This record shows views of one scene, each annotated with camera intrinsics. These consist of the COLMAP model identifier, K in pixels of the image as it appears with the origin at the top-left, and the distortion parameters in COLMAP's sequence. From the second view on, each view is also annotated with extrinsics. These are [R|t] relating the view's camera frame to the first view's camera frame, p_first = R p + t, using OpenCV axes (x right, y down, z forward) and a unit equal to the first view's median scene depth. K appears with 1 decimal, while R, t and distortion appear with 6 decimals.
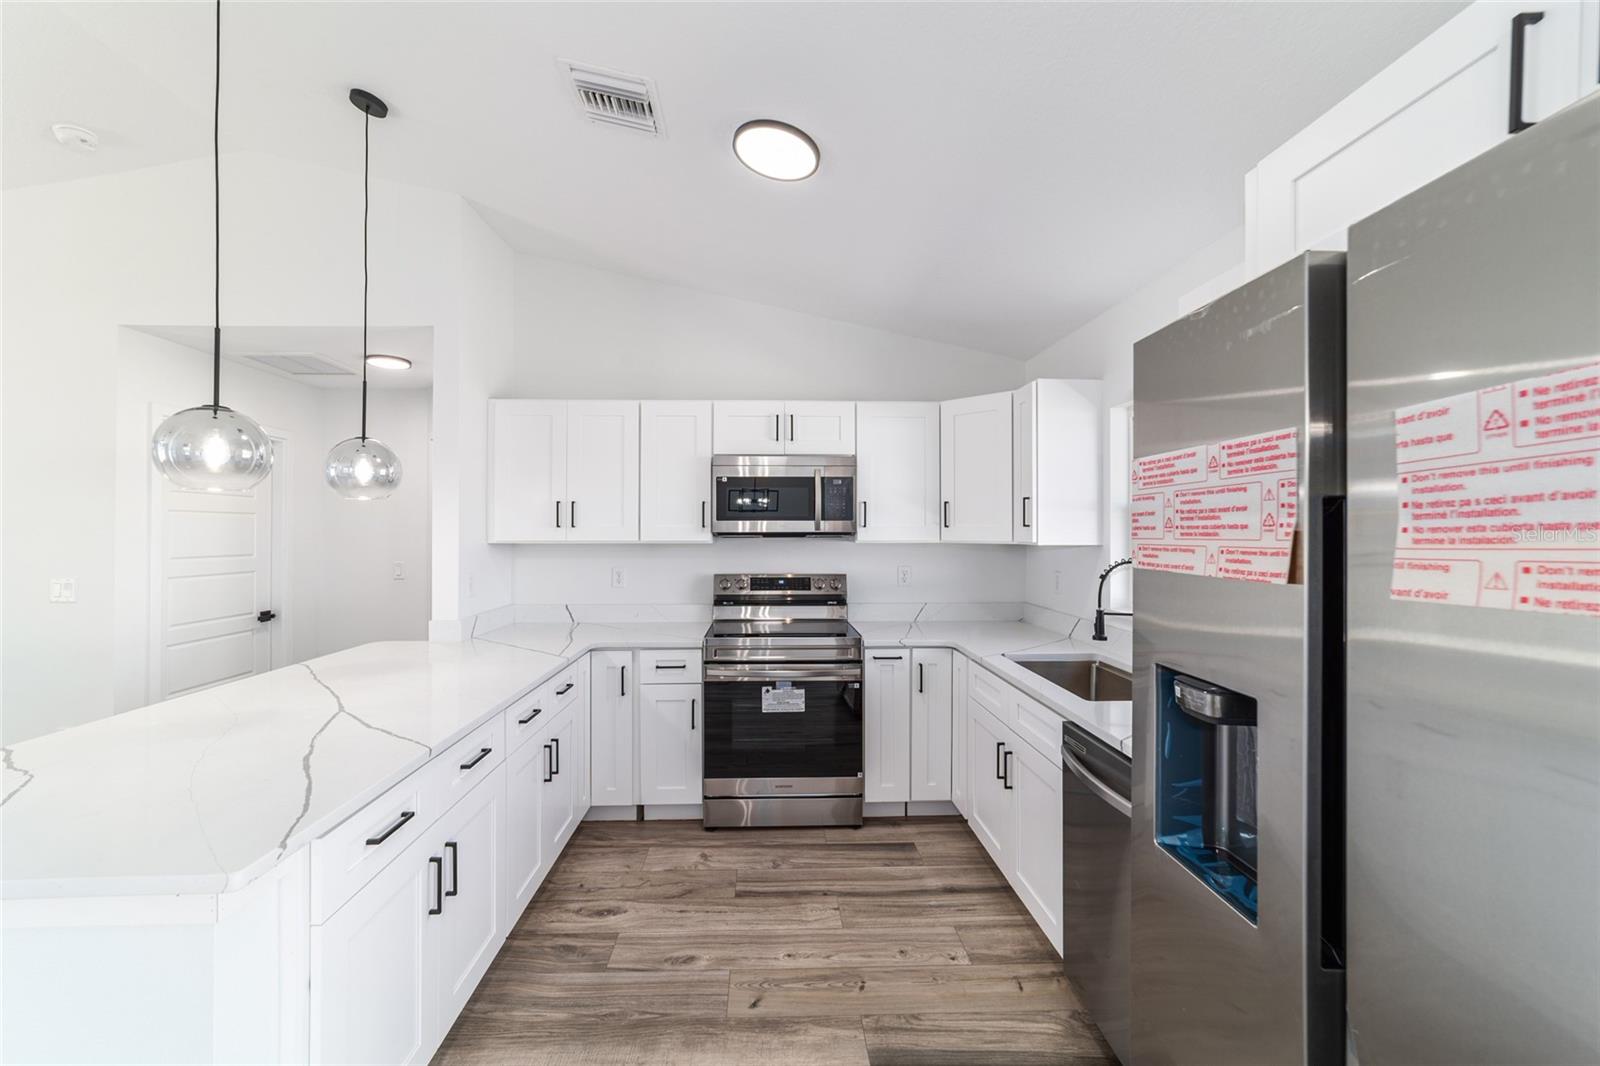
lens RADIAL K [[618.8, 0, 783.3], [0, 618.8, 524.3], [0, 0, 1]] dist [-0.018861, 0.008445]
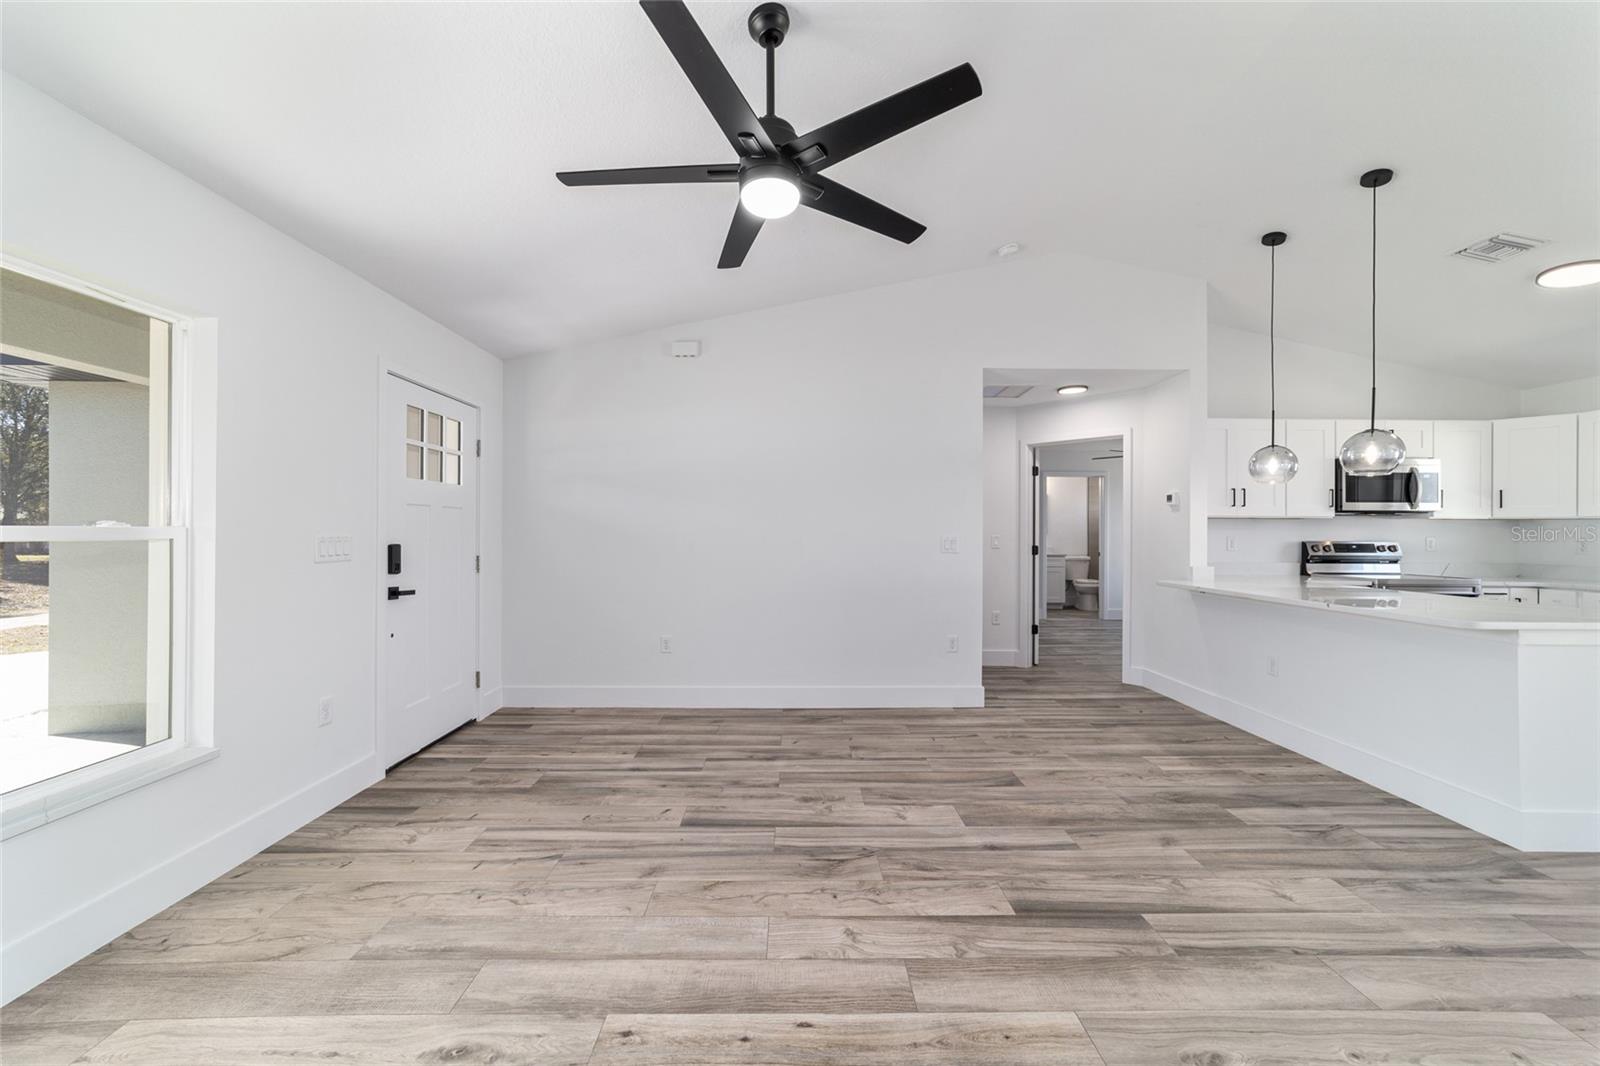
lens RADIAL K [[610.4, 0, 800.5], [0, 610.4, 528.7], [0, 0, 1]] dist [-0.017105, 0.008295]
pose [[0.999763, 0.004873, -0.021195, -1.486312], [-0.004790, 0.999981, 0.003948, 0.062268], [0.021214, -0.003846, 0.999768, -0.497648]]
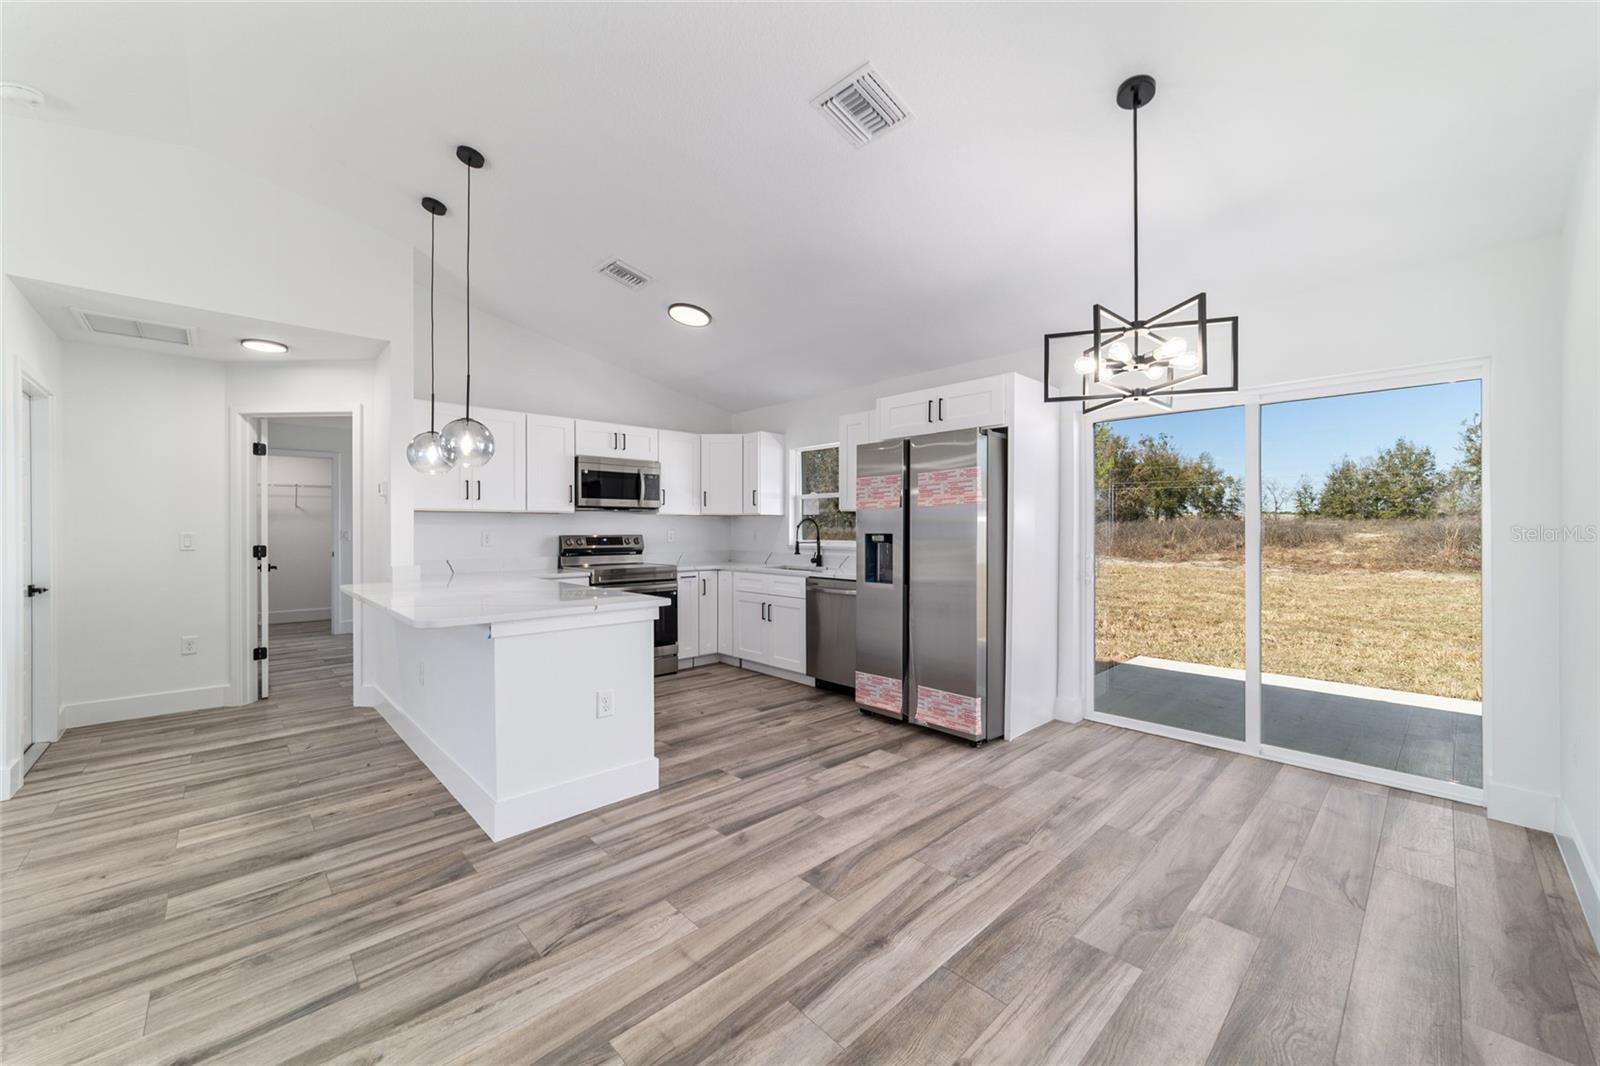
lens RADIAL K [[615.4, 0, 796.9], [0, 615.4, 529.0], [0, 0, 1]] dist [-0.018559, 0.008402]
pose [[0.747290, -0.001806, 0.664495, -0.789158], [-0.004543, 0.999959, 0.007827, 0.062103], [-0.664482, -0.008868, 0.747252, -0.547924]]
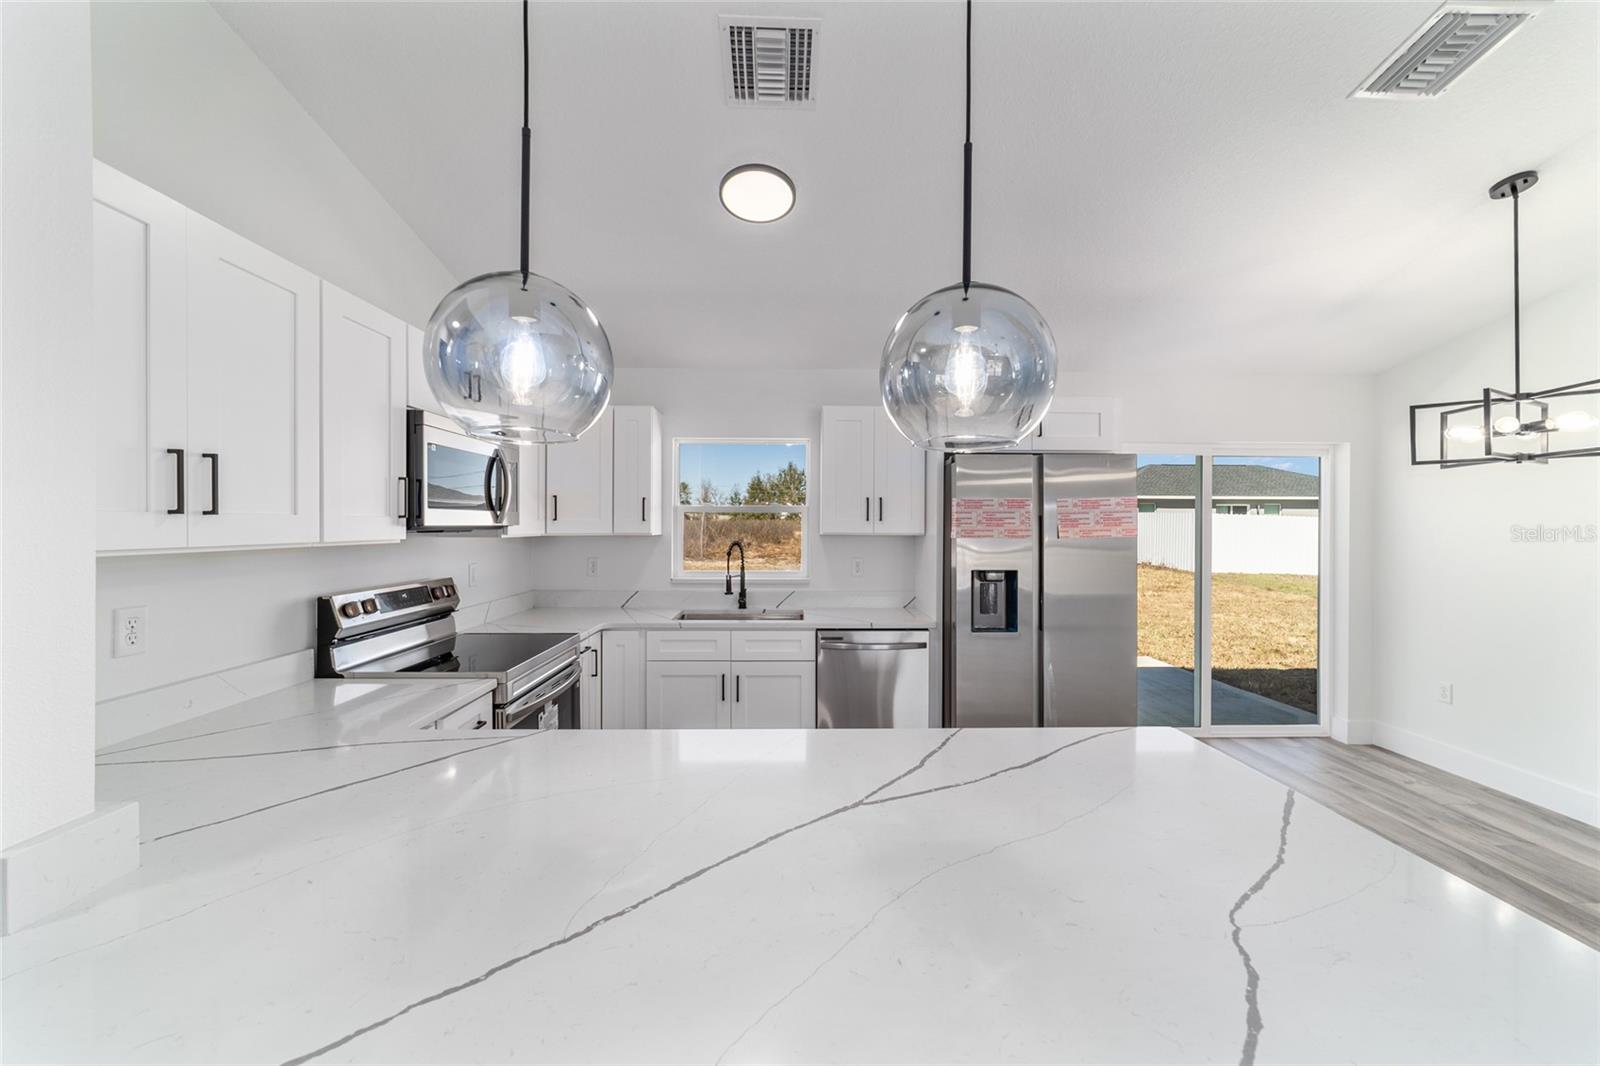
lens RADIAL K [[613.0, 0, 799.3], [0, 613.0, 529.6], [0, 0, 1]] dist [-0.017677, 0.007723]
pose [[0.012210, -0.008132, 0.999892, -0.826904], [-0.011441, 0.999900, 0.008272, 0.007375], [-0.999860, -0.011541, 0.012116, 0.644287]]
